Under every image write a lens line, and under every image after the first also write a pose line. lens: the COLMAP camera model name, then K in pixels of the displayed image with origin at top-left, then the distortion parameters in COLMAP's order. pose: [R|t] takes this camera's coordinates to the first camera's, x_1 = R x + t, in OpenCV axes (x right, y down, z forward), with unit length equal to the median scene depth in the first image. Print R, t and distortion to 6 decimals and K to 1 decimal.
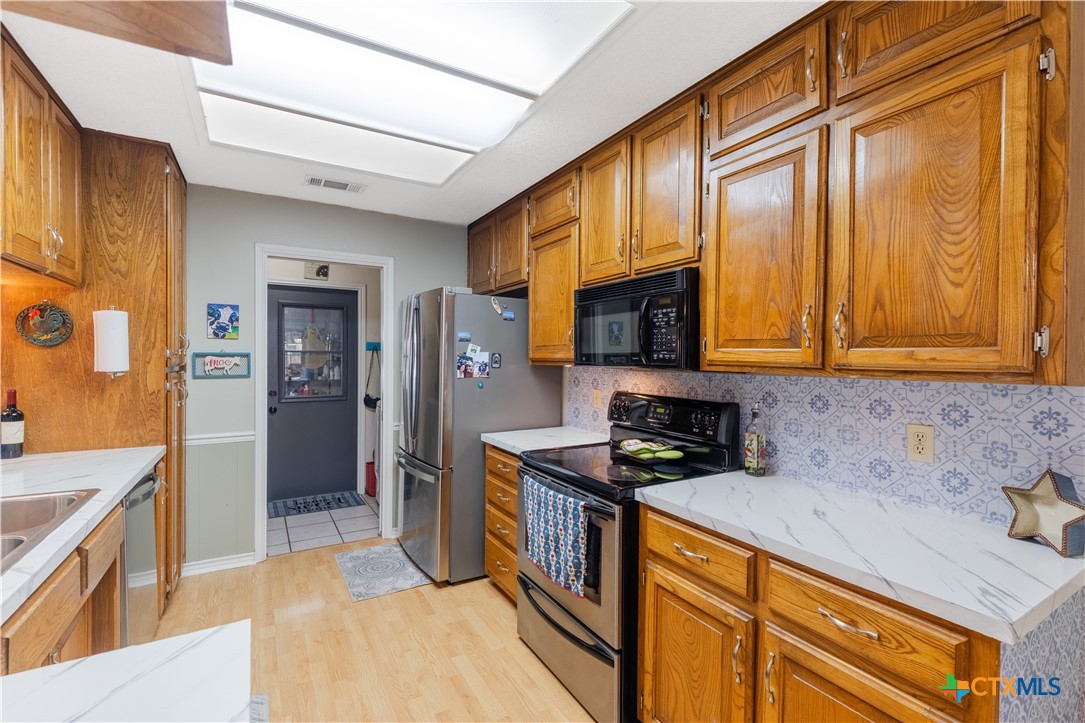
lens RADIAL K [[480.7, 0, 541.9], [0, 480.7, 363.3], [0, 0, 1]] dist [0.005546, -0.003196]
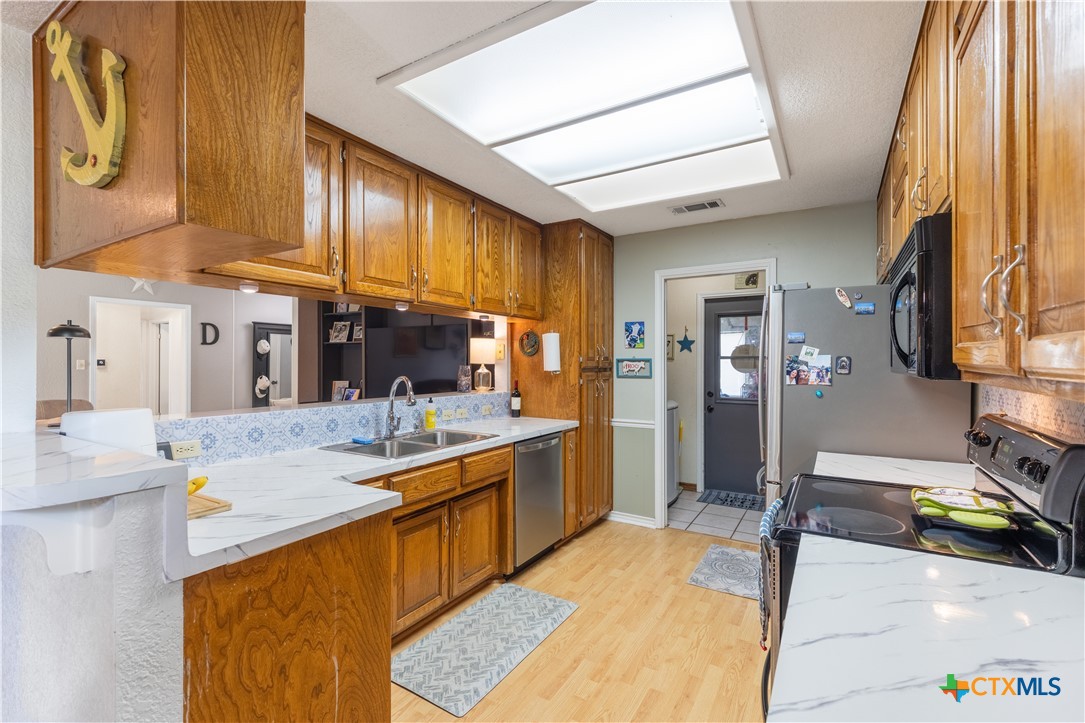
lens RADIAL K [[480.7, 0, 535.7], [0, 480.7, 363.8], [0, 0, 1]] dist [0.005546, -0.003196]
pose [[0.464362, 0.000417, -0.885645, 0.522985], [-0.011548, 0.999918, -0.005584, 0.003210], [0.885570, 0.012820, 0.464329, 0.213699]]
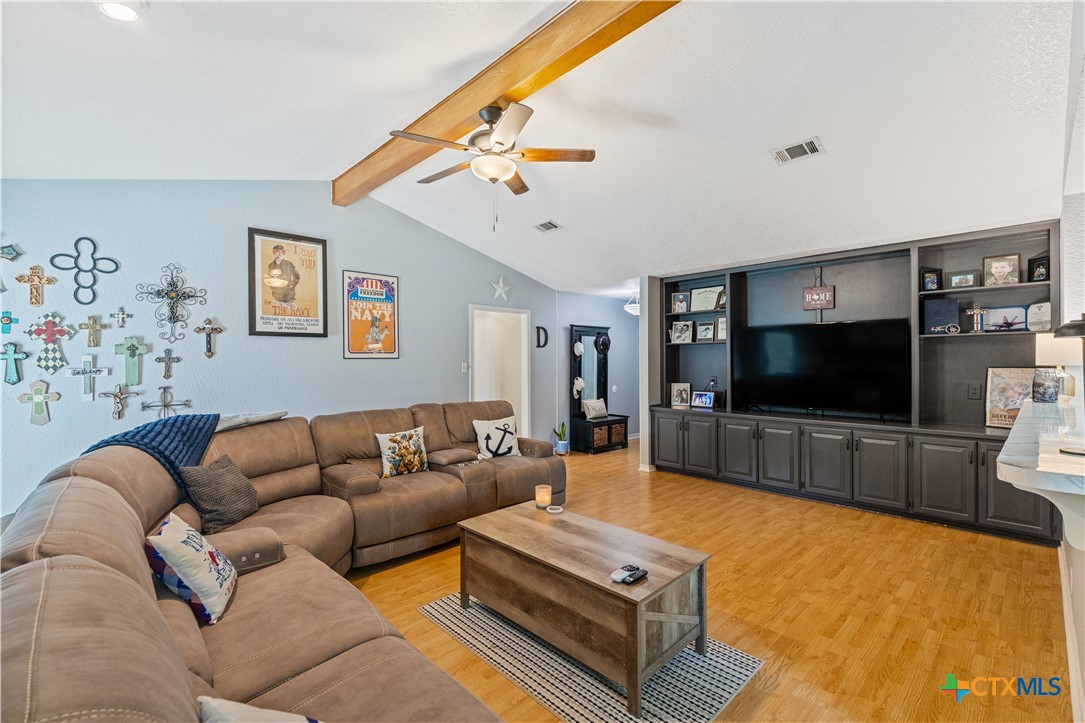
lens RADIAL K [[480.7, 0, 536.2], [0, 480.7, 361.6], [0, 0, 1]] dist [0.005546, -0.003196]
pose [[0.221060, -0.005174, -0.975246, -0.119803], [-0.008027, 0.999942, -0.007124, 0.005696], [0.975227, 0.009403, 0.221006, -1.069758]]
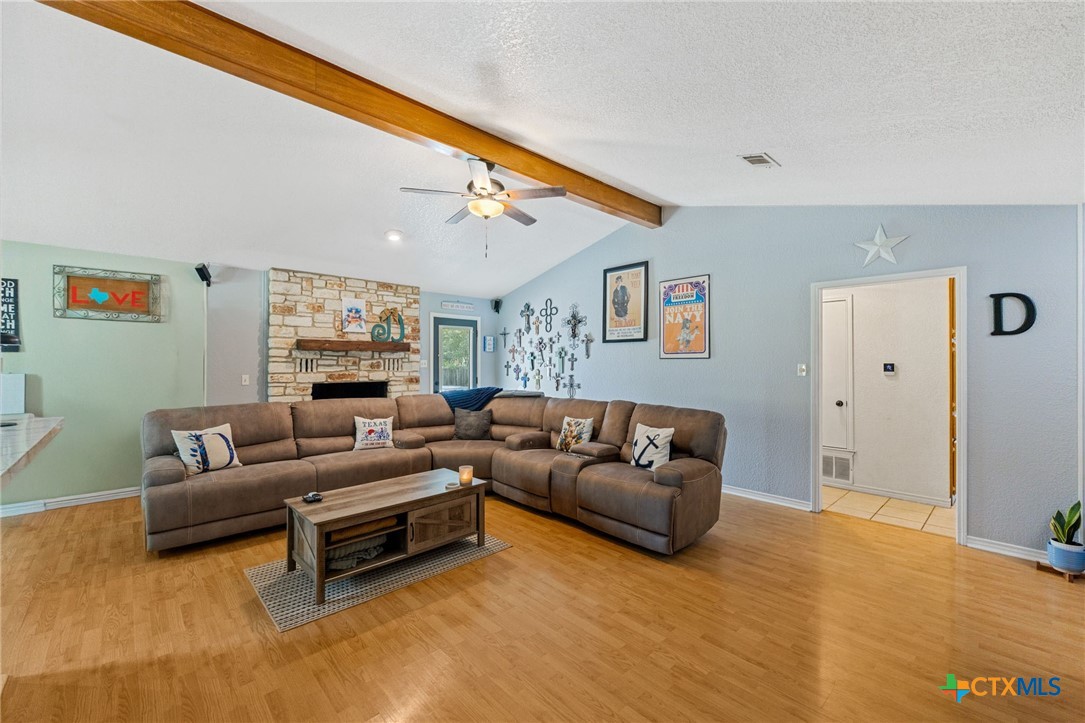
lens RADIAL K [[440.3, 0, 531.3], [0, 440.3, 359.7], [0, 0, 1]] dist [0.007839, -0.001222]
pose [[-0.979836, -0.007572, -0.199660, -1.526425], [-0.009593, 0.999912, 0.009158, -0.030484], [0.199573, 0.010888, -0.979822, 0.984977]]
